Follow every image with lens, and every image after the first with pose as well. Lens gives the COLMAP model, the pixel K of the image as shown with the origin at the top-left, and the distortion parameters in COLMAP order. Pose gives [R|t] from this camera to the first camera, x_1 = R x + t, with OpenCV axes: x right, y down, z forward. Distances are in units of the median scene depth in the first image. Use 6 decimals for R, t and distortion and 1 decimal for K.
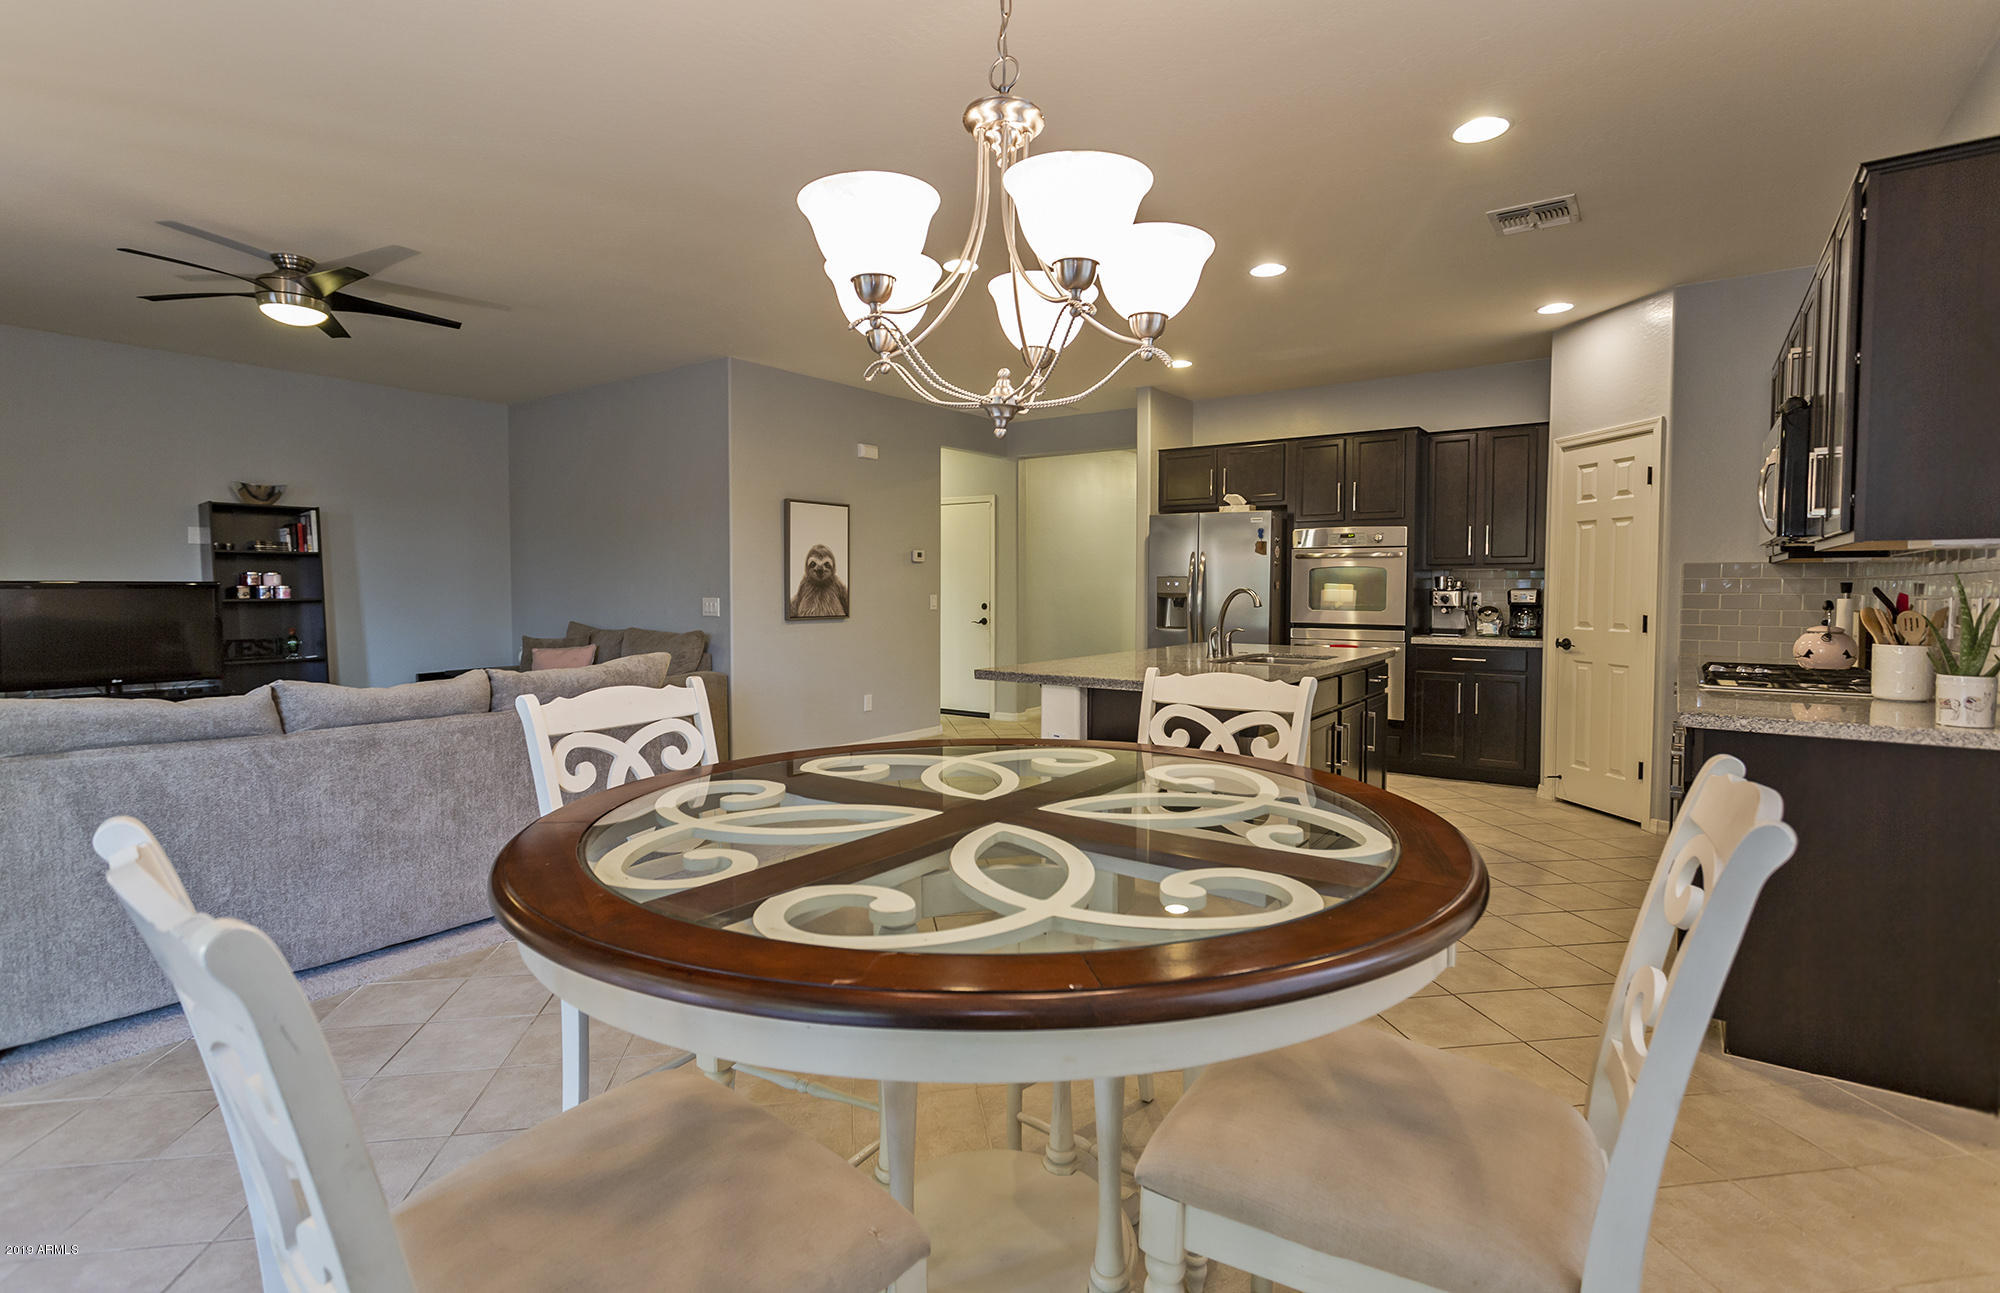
lens RADIAL K [[938.4, 0, 995.0], [0, 938.4, 621.5], [0, 0, 1]] dist [0.000573, 0.001700]
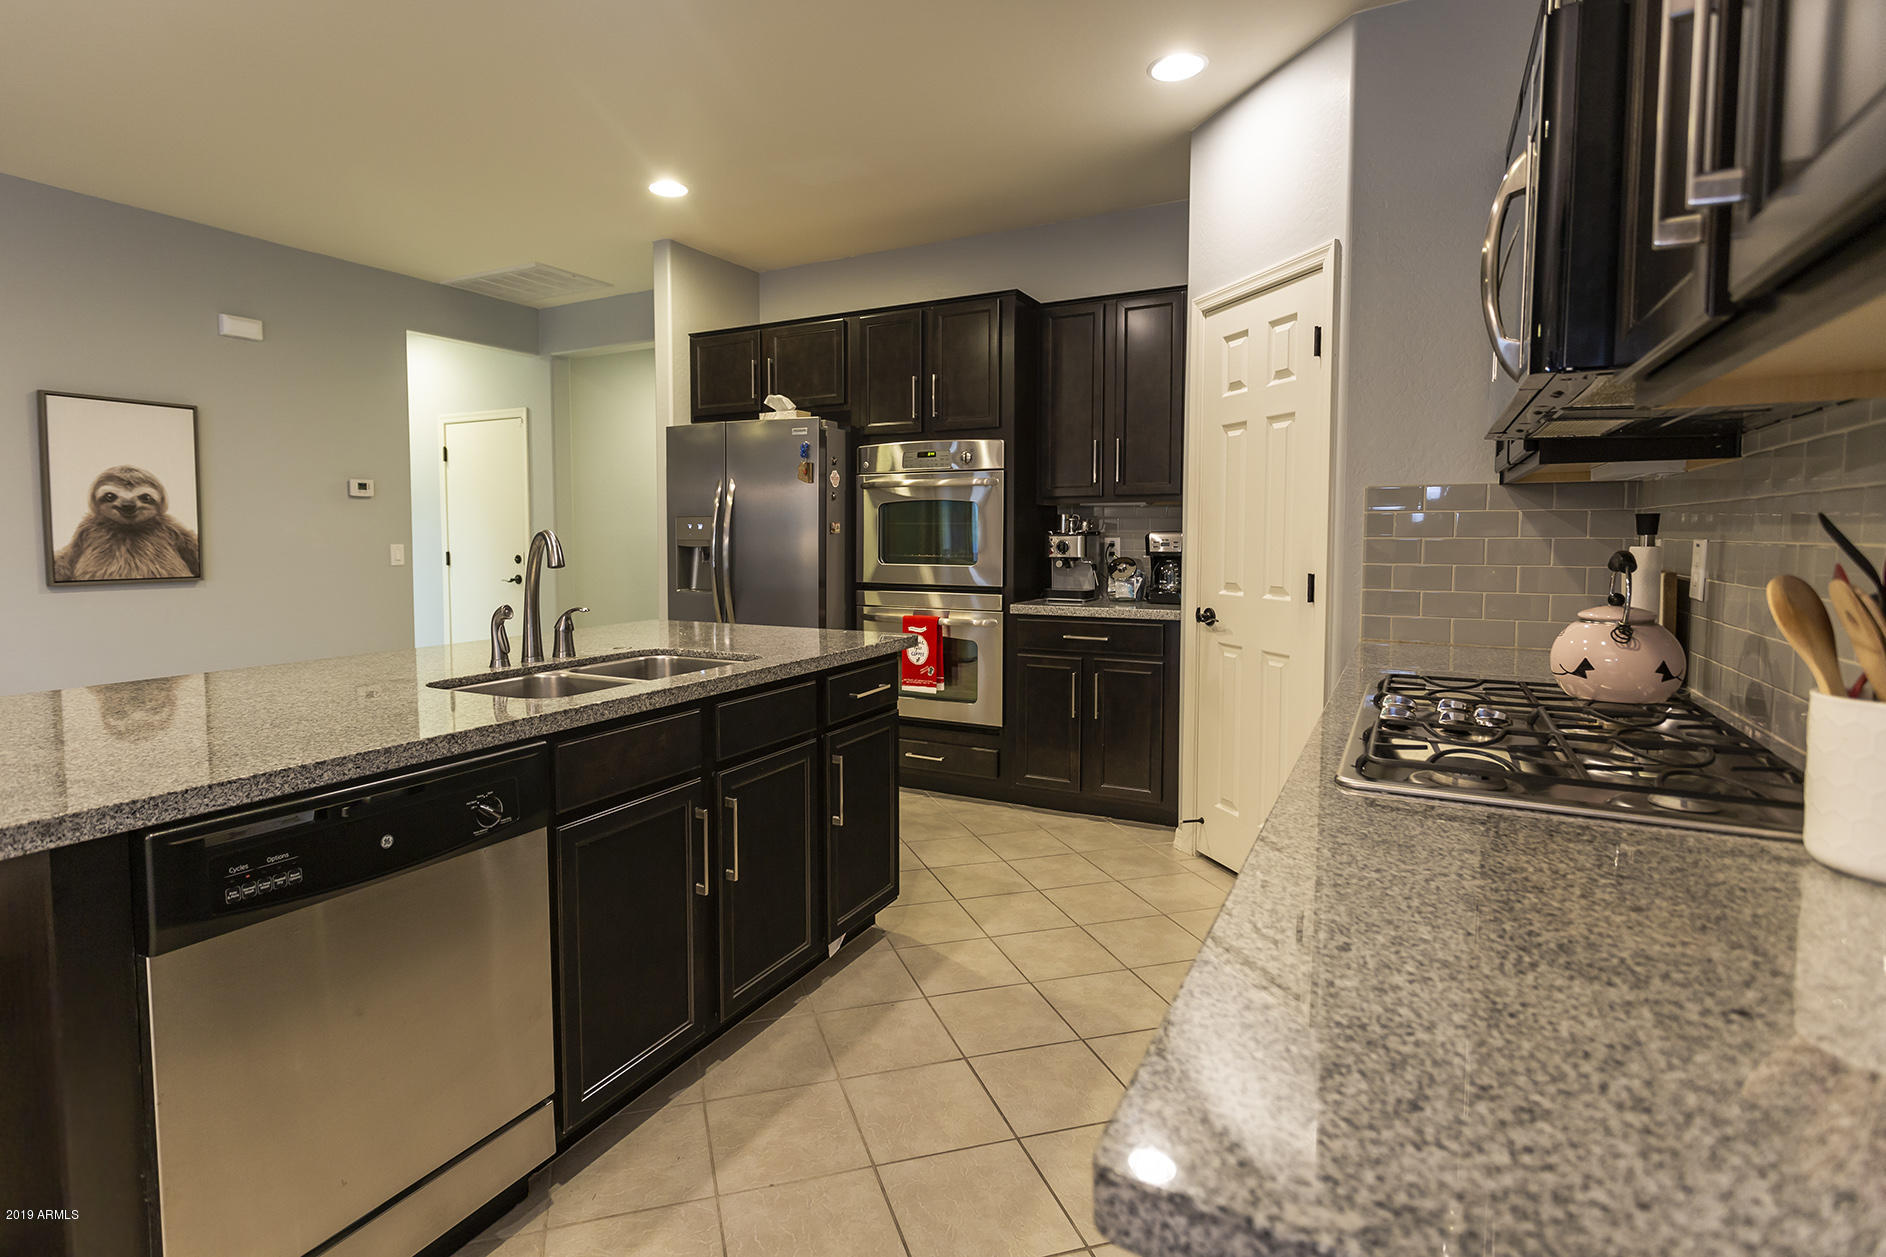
lens RADIAL K [[935.0, 0, 884.9], [0, 935.0, 586.5], [0, 0, 1]] dist [-0.003525, 0.001168]
pose [[0.993437, -0.009673, 0.113967, 0.277629], [0.007492, 0.999781, 0.019552, -0.009689], [-0.114131, -0.018570, 0.993292, 0.342528]]
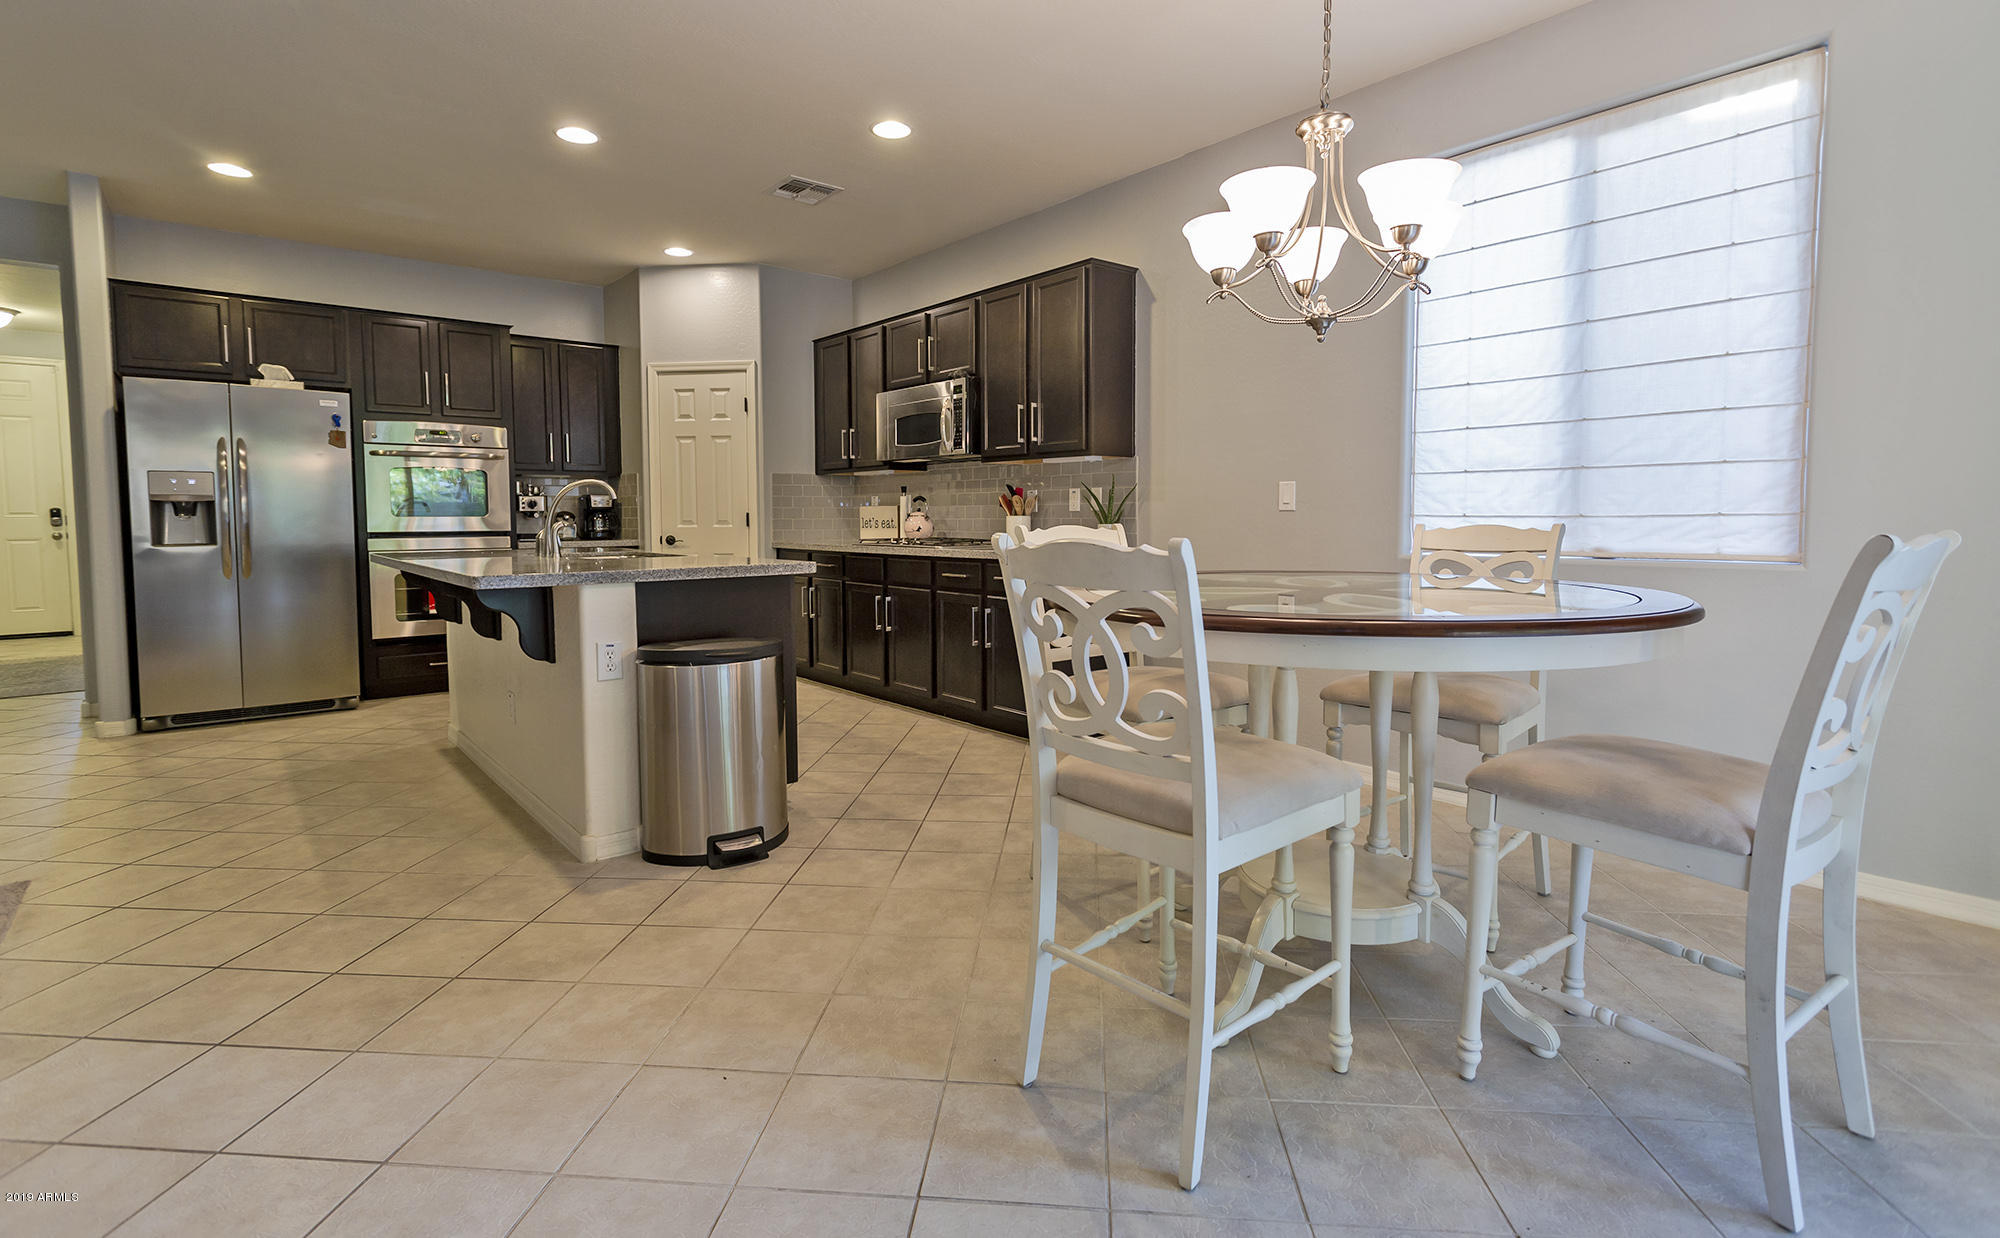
lens RADIAL K [[926.0, 0, 1000.6], [0, 926.0, 574.2], [0, 0, 1]] dist [0.000017, 0.001823]
pose [[0.240034, -0.064037, 0.968650, -0.373459], [0.041434, 0.997588, 0.055682, 0.016977], [-0.969880, 0.026769, 0.242109, 0.279788]]
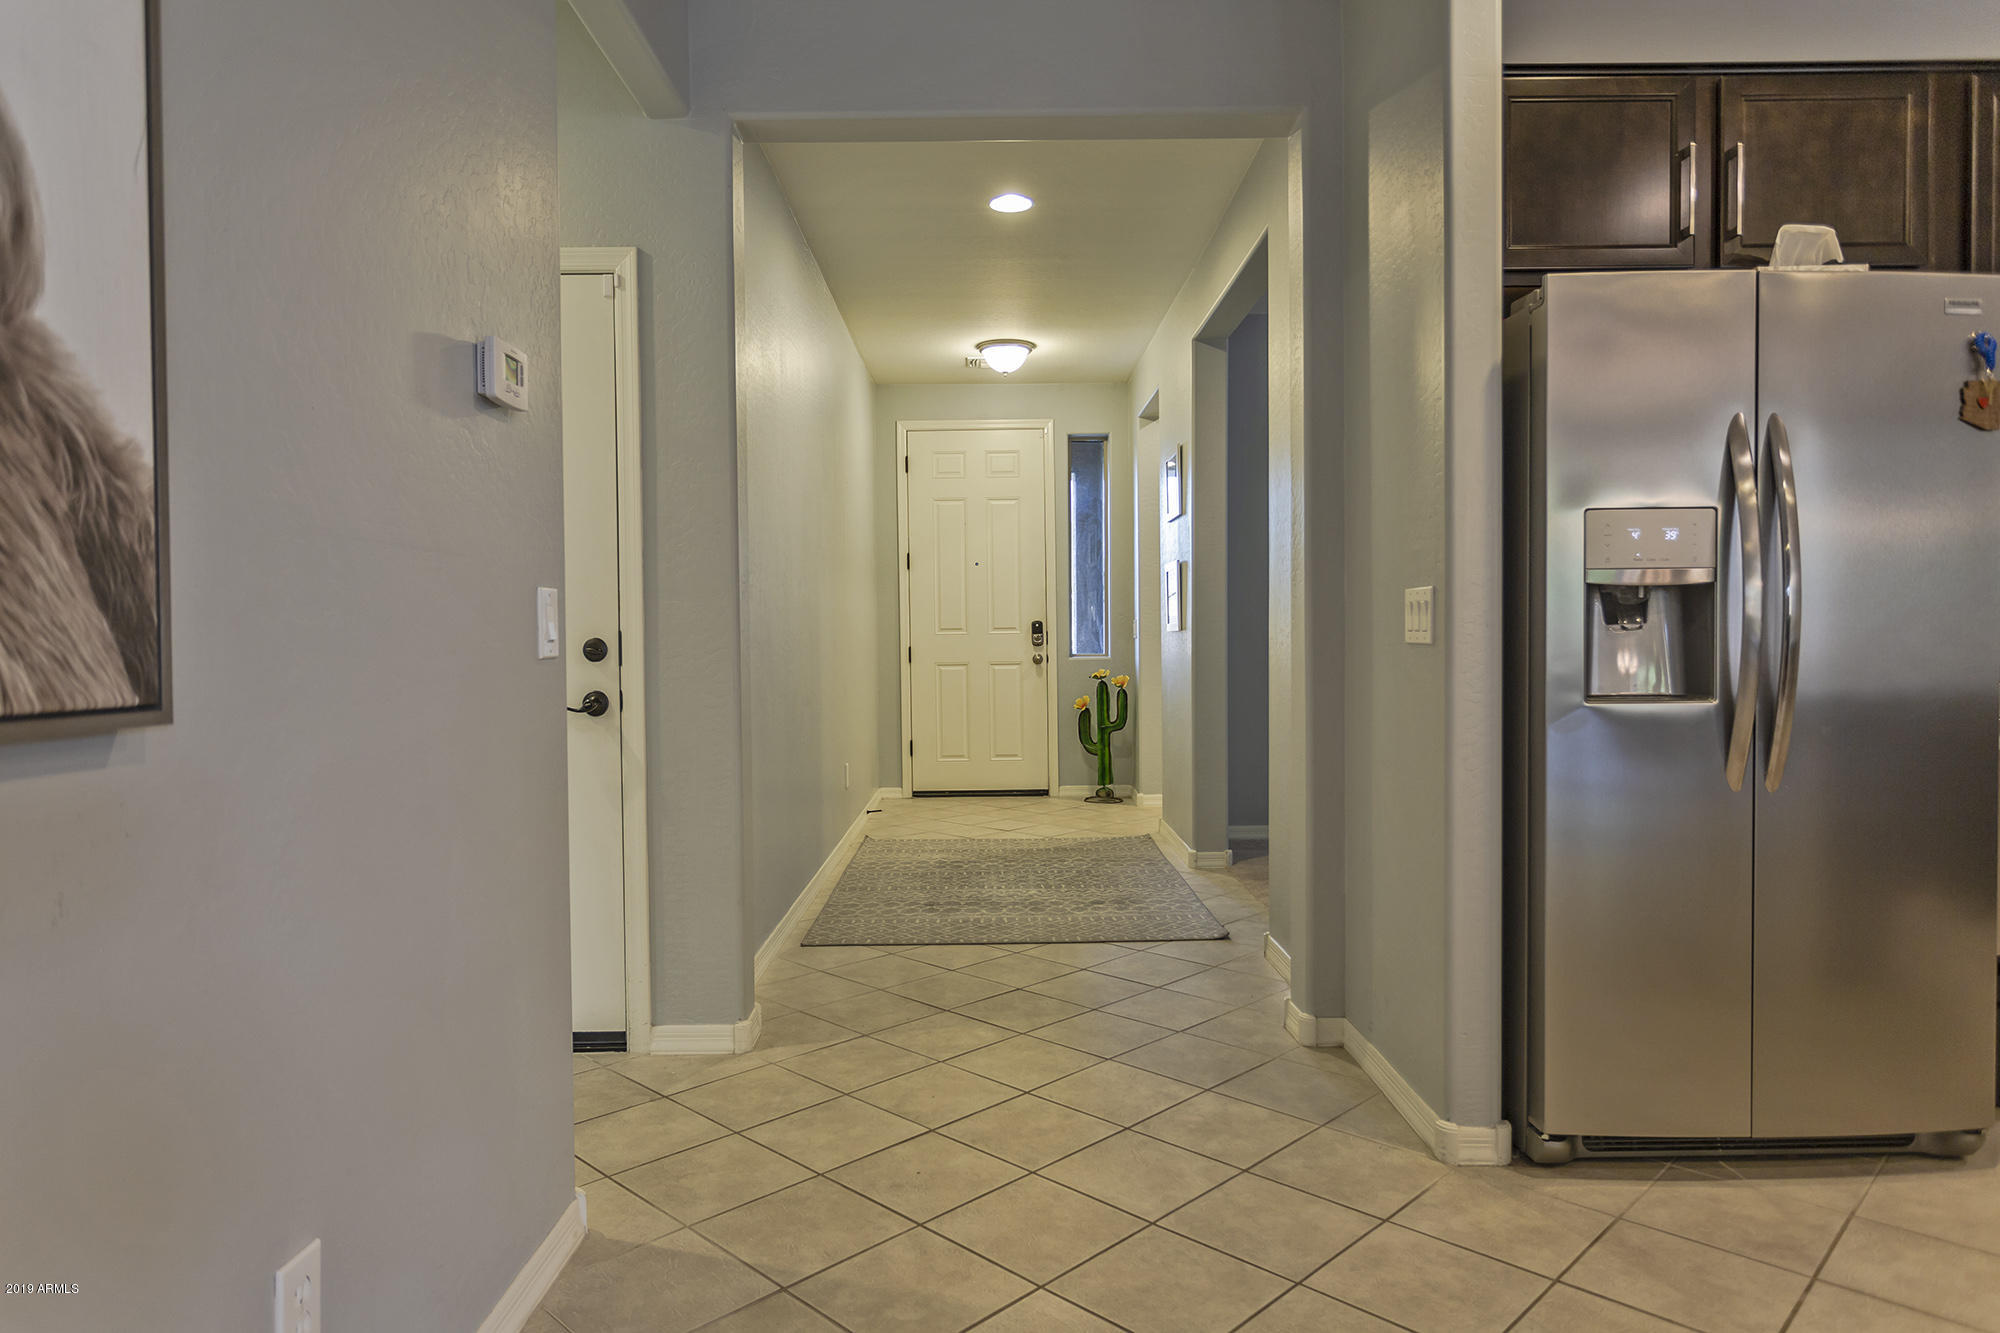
lens RADIAL K [[1214.1, 0, 1000.7], [0, 1214.1, 671.8], [0, 0, 1]] dist [0.007497, -0.000468]
pose [[0.805435, -0.026511, 0.592090, -0.185034], [0.033274, 0.999446, -0.000513, -0.007802], [-0.591749, 0.020115, 0.805871, 0.931054]]
